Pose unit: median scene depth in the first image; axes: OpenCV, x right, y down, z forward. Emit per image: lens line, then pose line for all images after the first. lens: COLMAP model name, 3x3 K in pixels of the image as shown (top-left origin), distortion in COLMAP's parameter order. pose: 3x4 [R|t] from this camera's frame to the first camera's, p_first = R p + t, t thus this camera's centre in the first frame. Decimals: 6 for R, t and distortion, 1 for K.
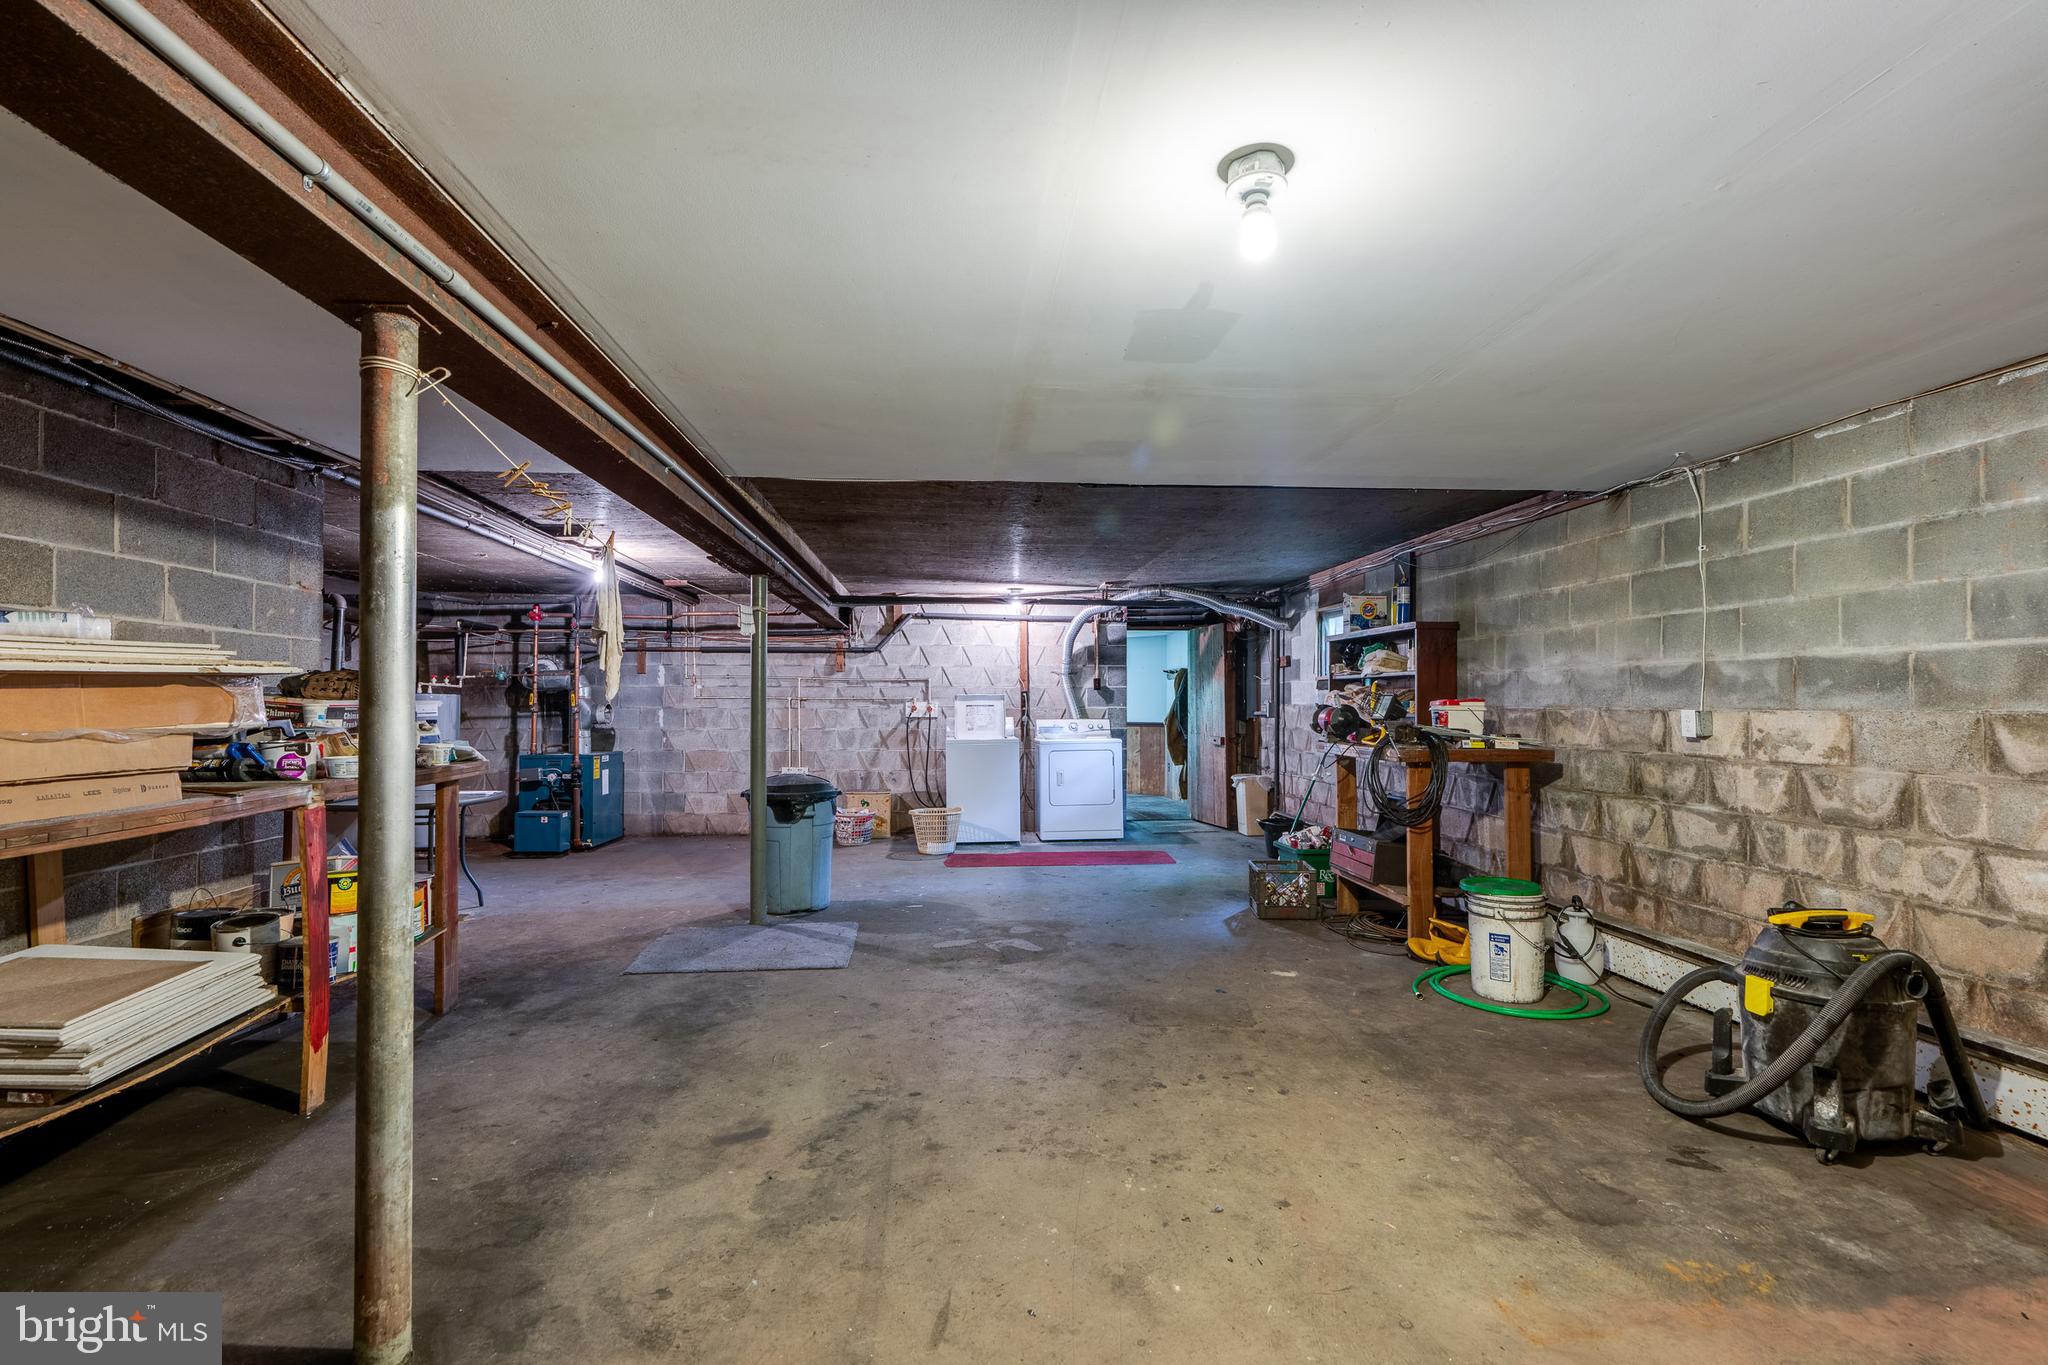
lens RADIAL K [[929.6, 0, 1017.5], [0, 929.6, 688.8], [0, 0, 1]] dist [-0.005456, 0.003080]
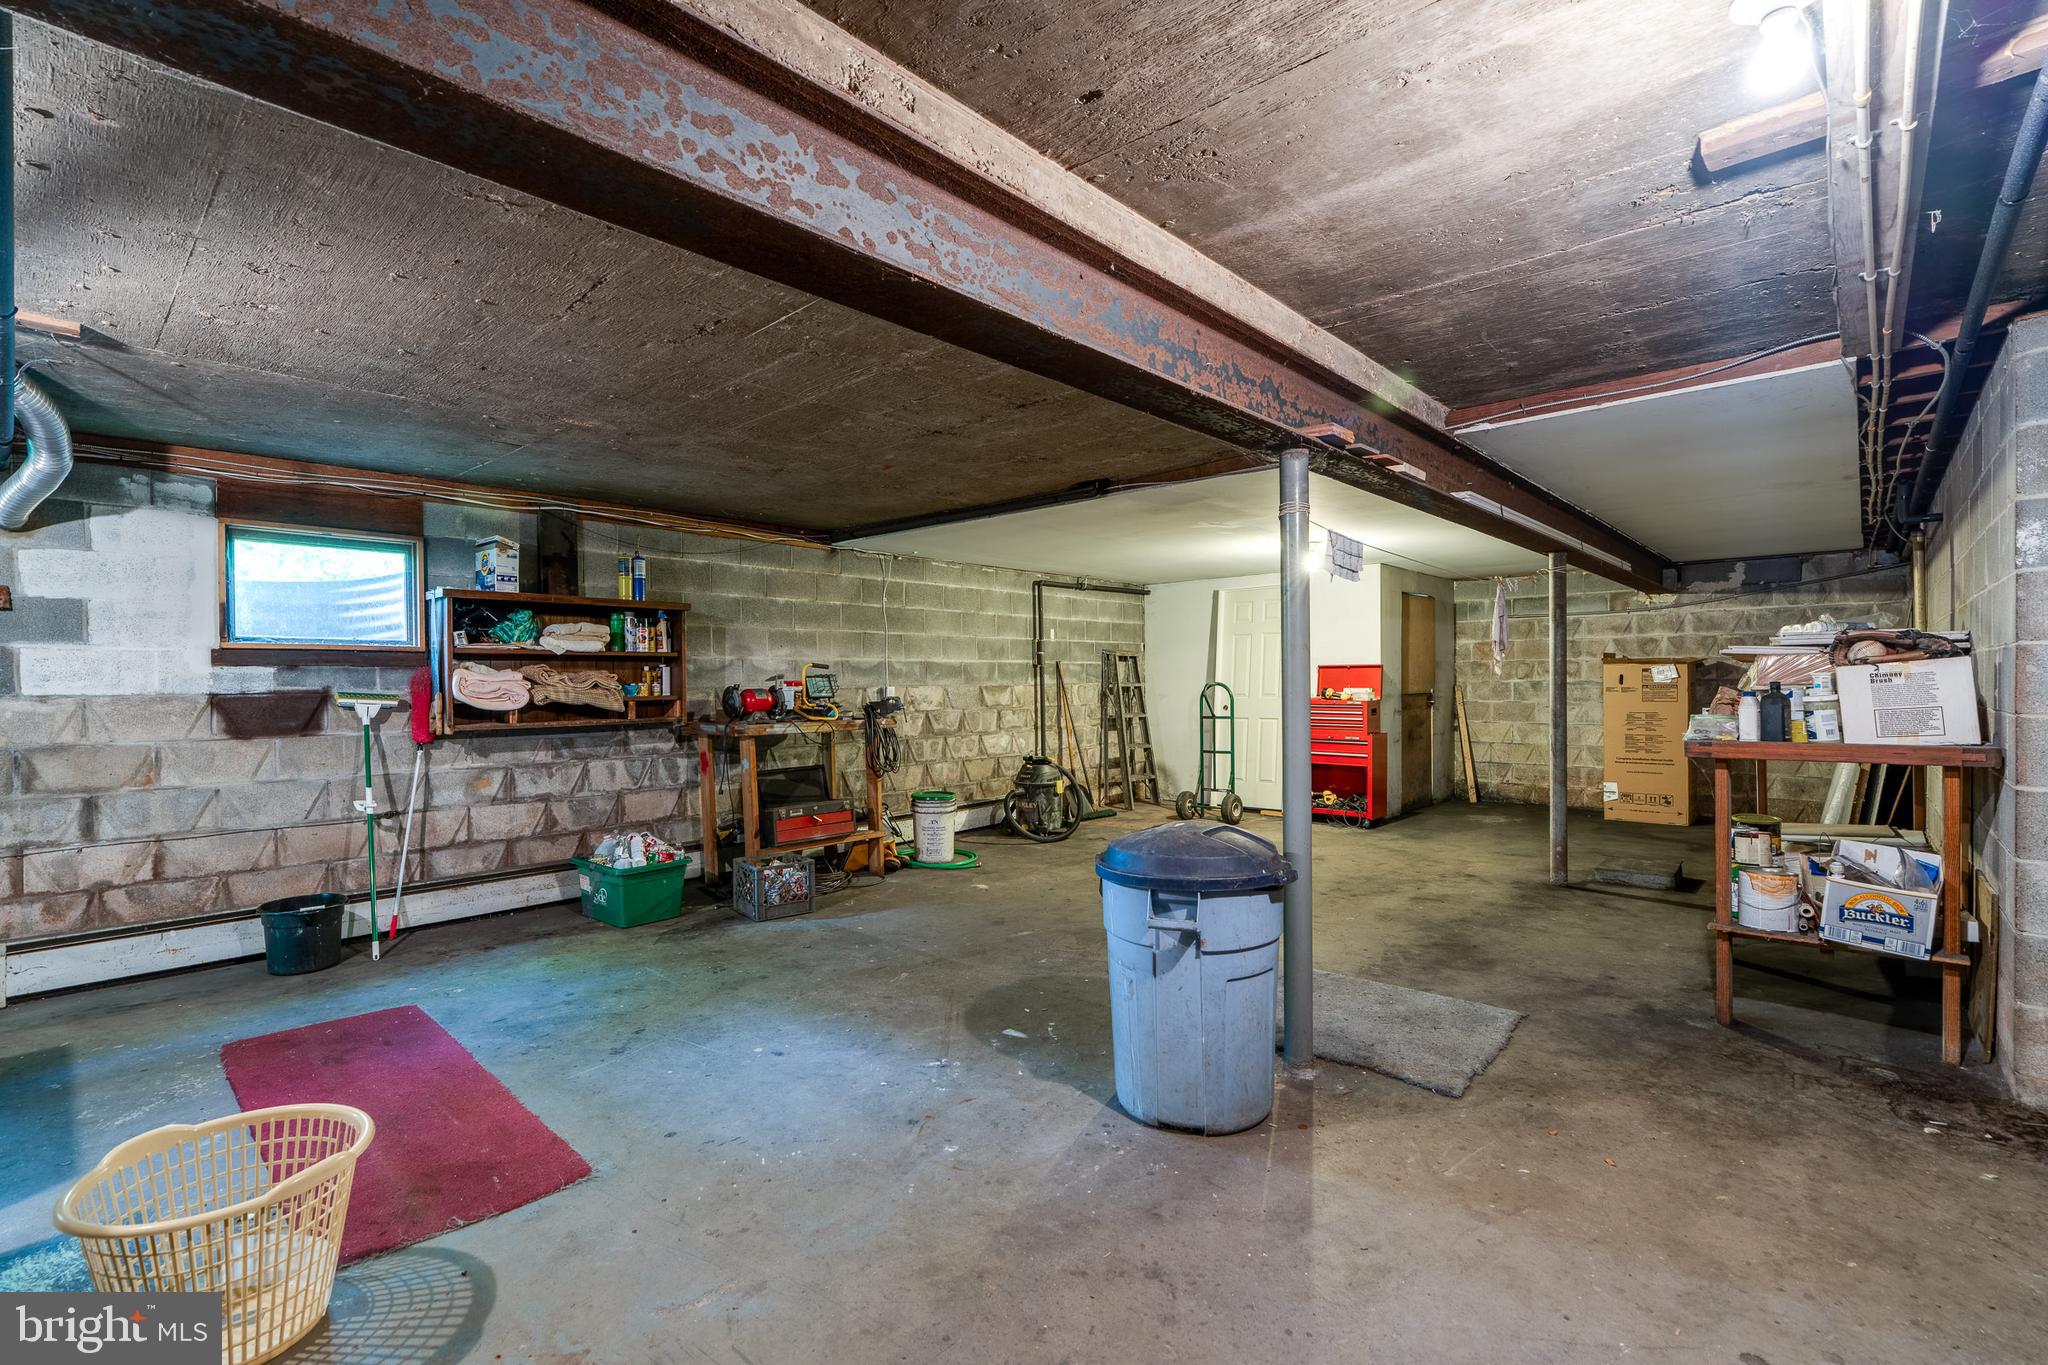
lens RADIAL K [[929.6, 0, 1020.1], [0, 929.6, 686.2], [0, 0, 1]] dist [-0.005456, 0.003080]
pose [[-0.688214, 0.004774, 0.725492, -0.815093], [-0.000263, 0.999977, -0.006830, 0.035045], [-0.725508, -0.004892, -0.688196, 2.144723]]
